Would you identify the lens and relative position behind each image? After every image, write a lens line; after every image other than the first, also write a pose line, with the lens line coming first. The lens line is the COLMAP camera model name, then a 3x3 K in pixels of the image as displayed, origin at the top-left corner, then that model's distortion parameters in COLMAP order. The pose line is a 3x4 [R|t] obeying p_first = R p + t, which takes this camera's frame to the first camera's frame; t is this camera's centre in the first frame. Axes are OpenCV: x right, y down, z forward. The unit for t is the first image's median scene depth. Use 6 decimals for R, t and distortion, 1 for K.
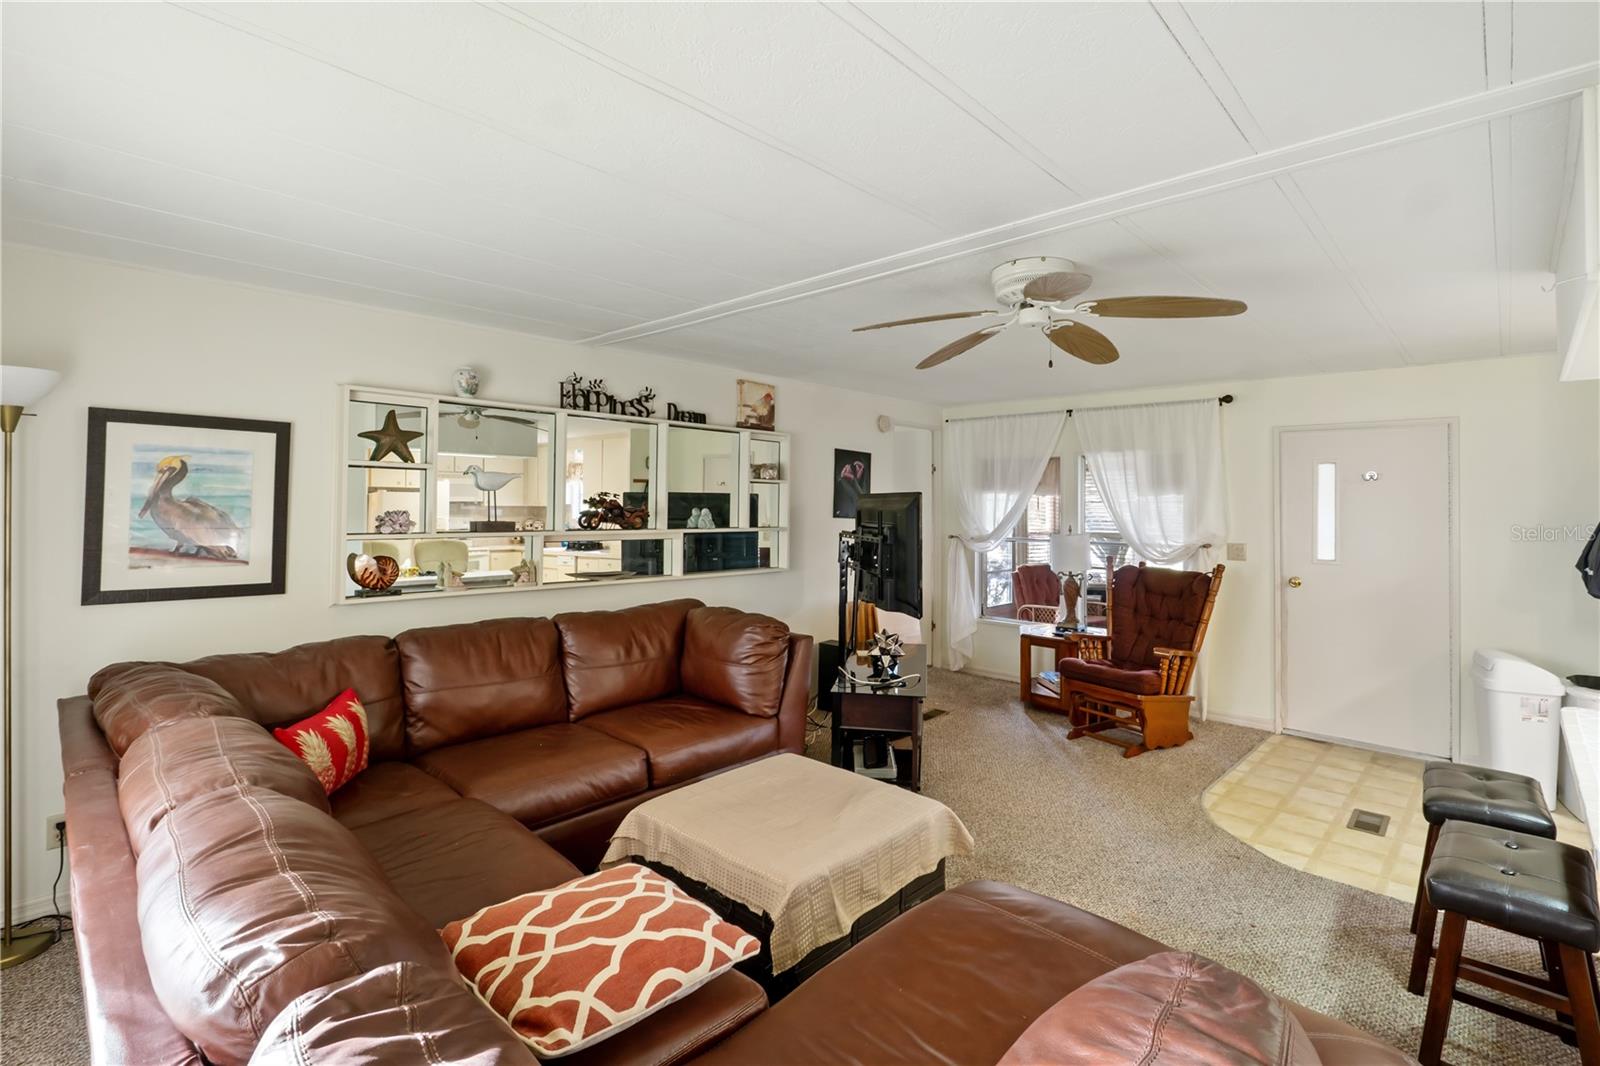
lens RADIAL K [[740.1, 0, 822.3], [0, 740.1, 491.4], [0, 0, 1]] dist [-0.011179, 0.001913]
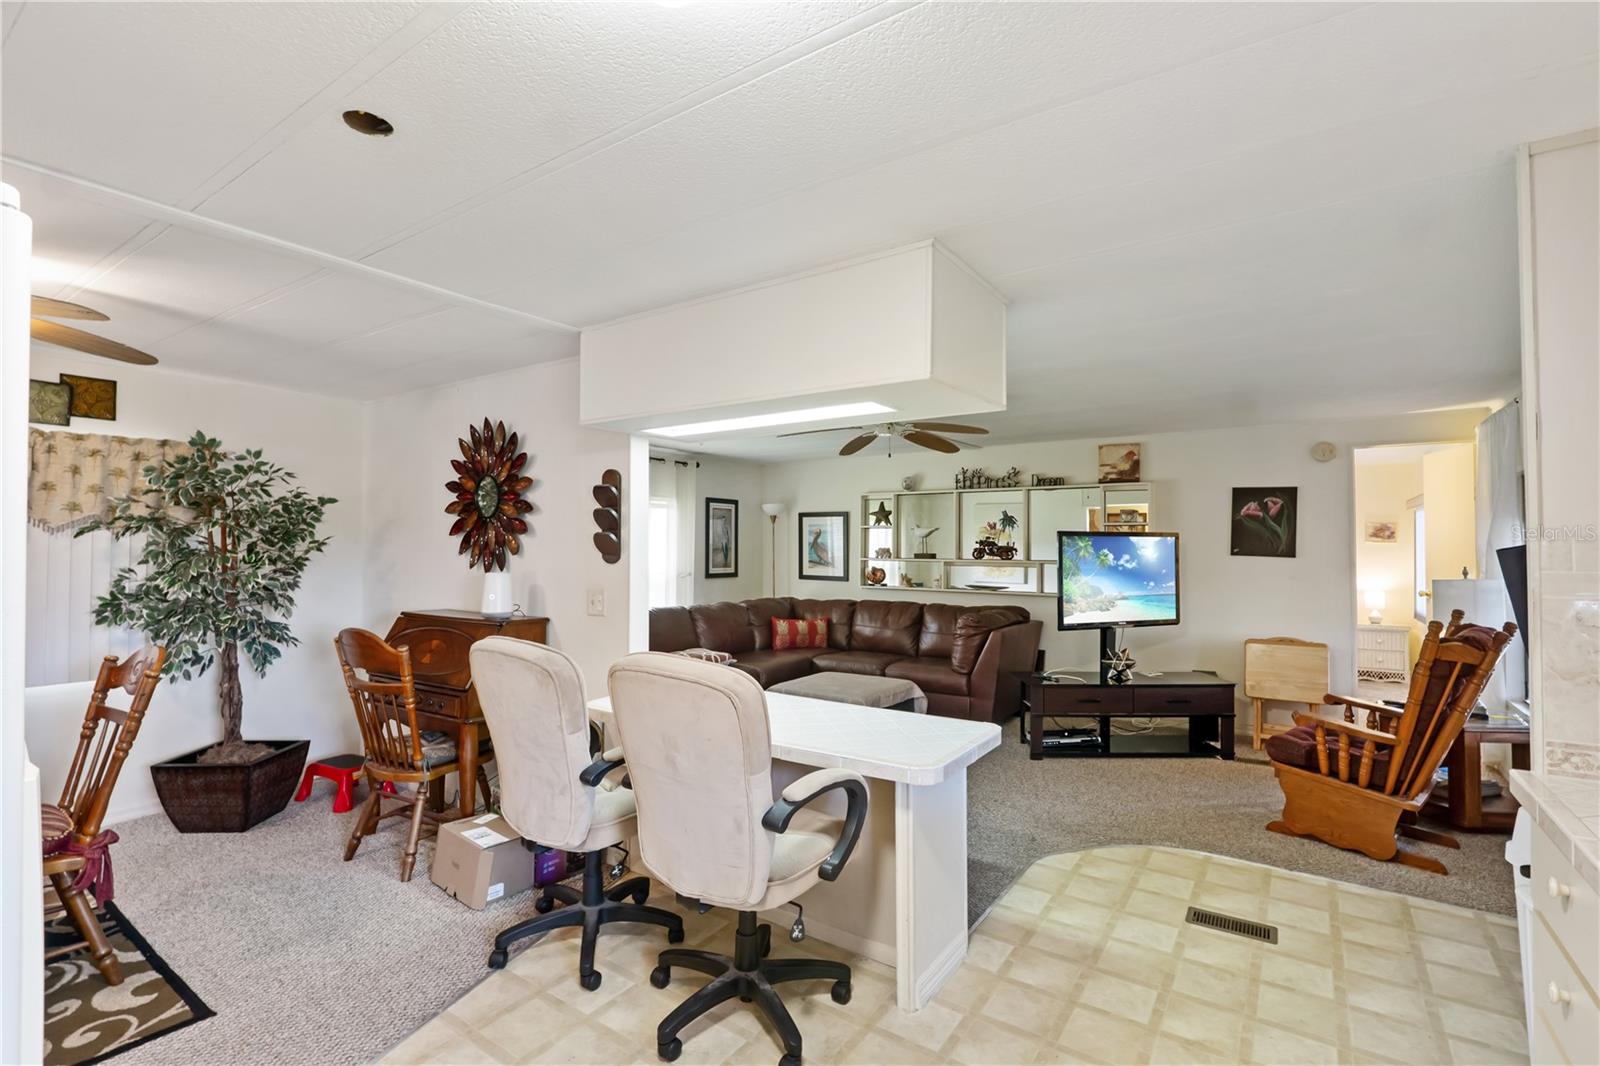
lens RADIAL K [[740.1, 0, 806.1], [0, 740.1, 535.2], [0, 0, 1]] dist [-0.011179, 0.001913]
pose [[0.164882, -0.020186, -0.986107, 1.253156], [0.019901, 0.999655, -0.017135, 0.018074], [0.986112, -0.016799, 0.165227, 0.341629]]
